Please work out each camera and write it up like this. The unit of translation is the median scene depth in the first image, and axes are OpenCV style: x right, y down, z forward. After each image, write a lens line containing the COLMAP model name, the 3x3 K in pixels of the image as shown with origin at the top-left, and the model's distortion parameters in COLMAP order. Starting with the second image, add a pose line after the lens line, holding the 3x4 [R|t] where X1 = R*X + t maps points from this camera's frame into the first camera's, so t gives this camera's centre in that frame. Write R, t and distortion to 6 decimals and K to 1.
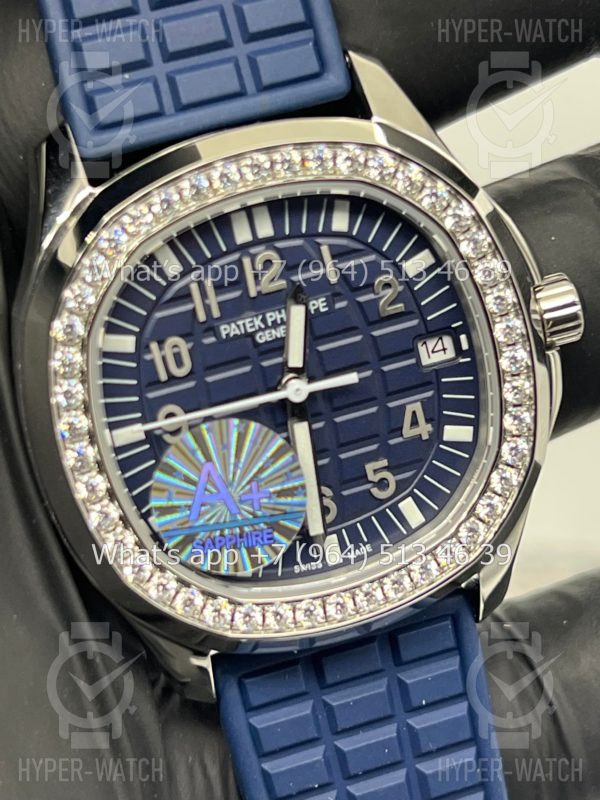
lens RADIAL K [[1778.3, 0, 292.3], [0, 1778.3, 407.1], [0, 0, 1]] dist [0.051701, 0.000000]
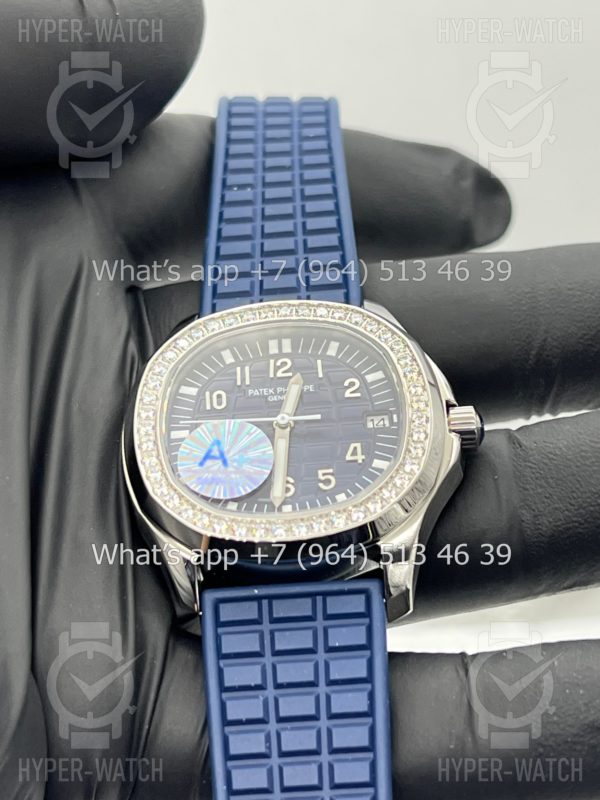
lens RADIAL K [[1778.3, 0, 300.4], [0, 1778.3, 399.5], [0, 0, 1]] dist [0.051701, 0.000000]
pose [[0.939828, -0.007057, -0.341575, 0.575224], [-0.237058, 0.706482, -0.666848, 1.062169], [0.246023, 0.707696, 0.662299, -0.097993]]
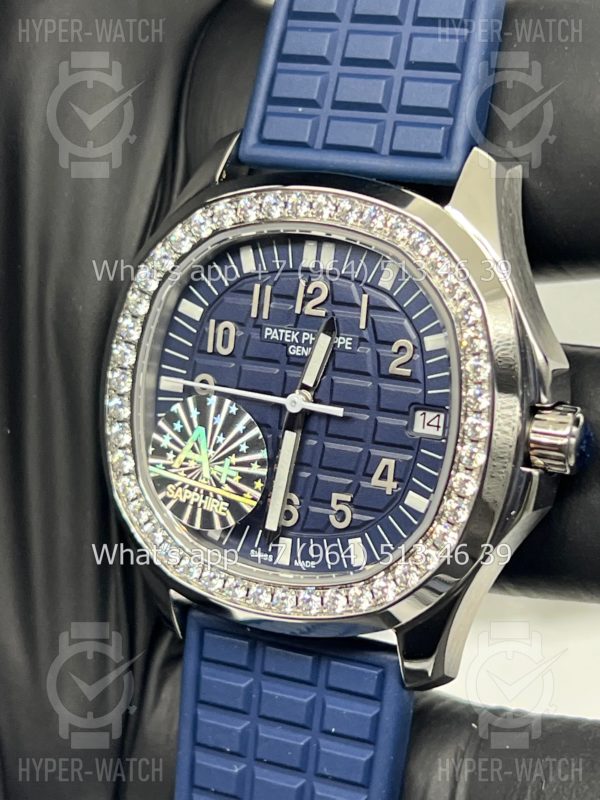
lens RADIAL K [[1778.3, 0, 329.0], [0, 1778.3, 393.9], [0, 0, 1]] dist [0.051701, 0.000000]
pose [[0.746129, 0.360635, -0.559673, 0.649624], [-0.402506, 0.913922, 0.052300, -0.082405], [0.530359, 0.186249, 0.827062, 0.066992]]
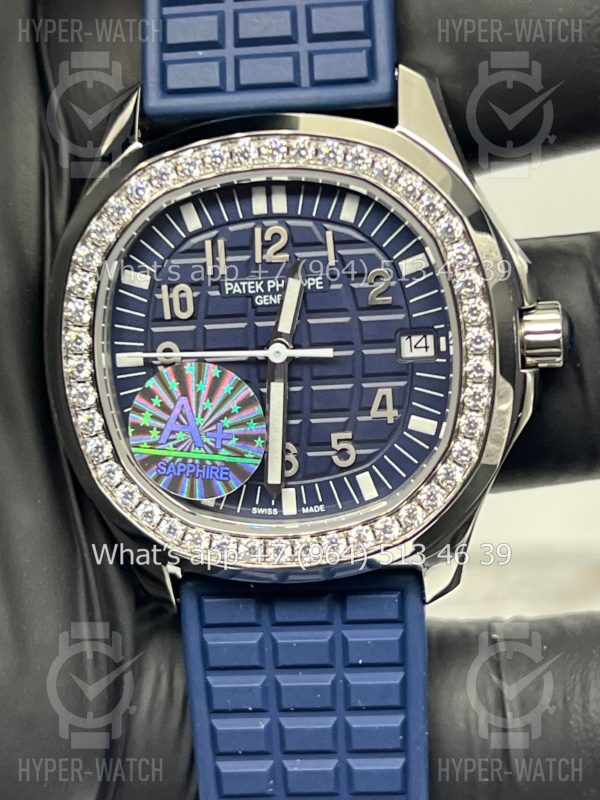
lens RADIAL K [[1778.3, 0, 308.8], [0, 1778.3, 403.7], [0, 0, 1]] dist [0.051701, 0.000000]
pose [[0.938767, 0.216799, -0.267794, 0.325522], [-0.217551, 0.975669, 0.027238, -0.012813], [0.267184, 0.032689, 0.963091, -0.072881]]
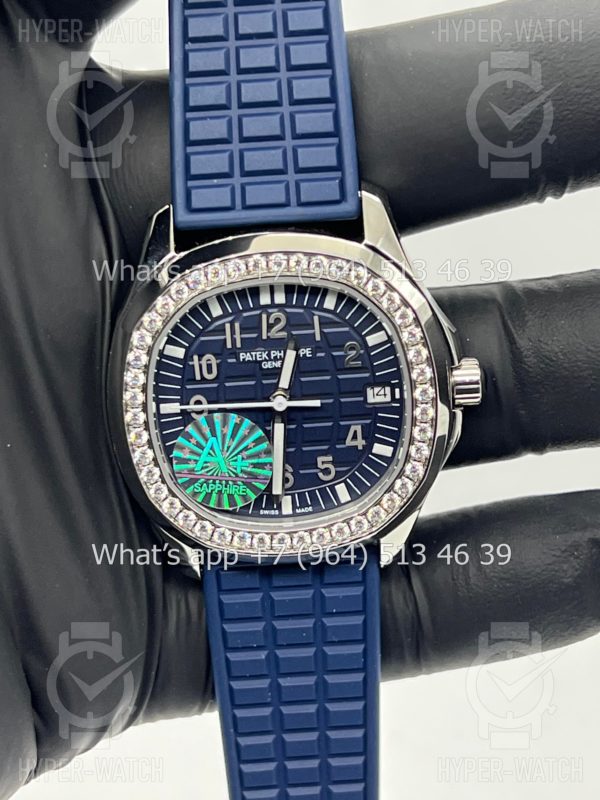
lens RADIAL K [[1778.3, 0, 304.1], [0, 1778.3, 398.2], [0, 0, 1]] dist [0.051701, 0.000000]
pose [[0.967131, 0.219396, -0.128537, 0.220071], [-0.202991, 0.970599, 0.129356, -0.217684], [0.153138, -0.099012, 0.983232, -0.521461]]
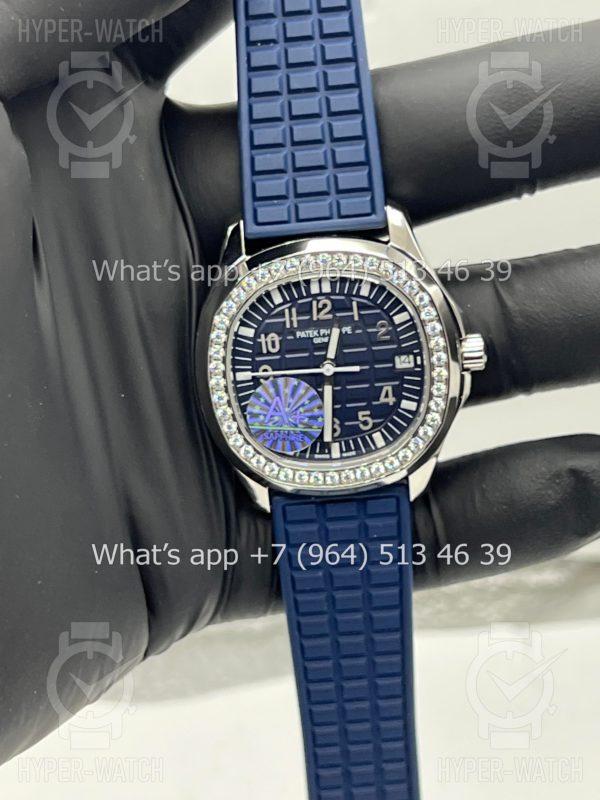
lens RADIAL K [[1778.3, 0, 295.4], [0, 1778.3, 401.5], [0, 0, 1]] dist [0.051701, 0.000000]
pose [[0.964607, 0.190543, -0.182284, 0.339136], [-0.176612, 0.980160, 0.089975, -0.148094], [0.195812, -0.054597, 0.979120, -0.979894]]
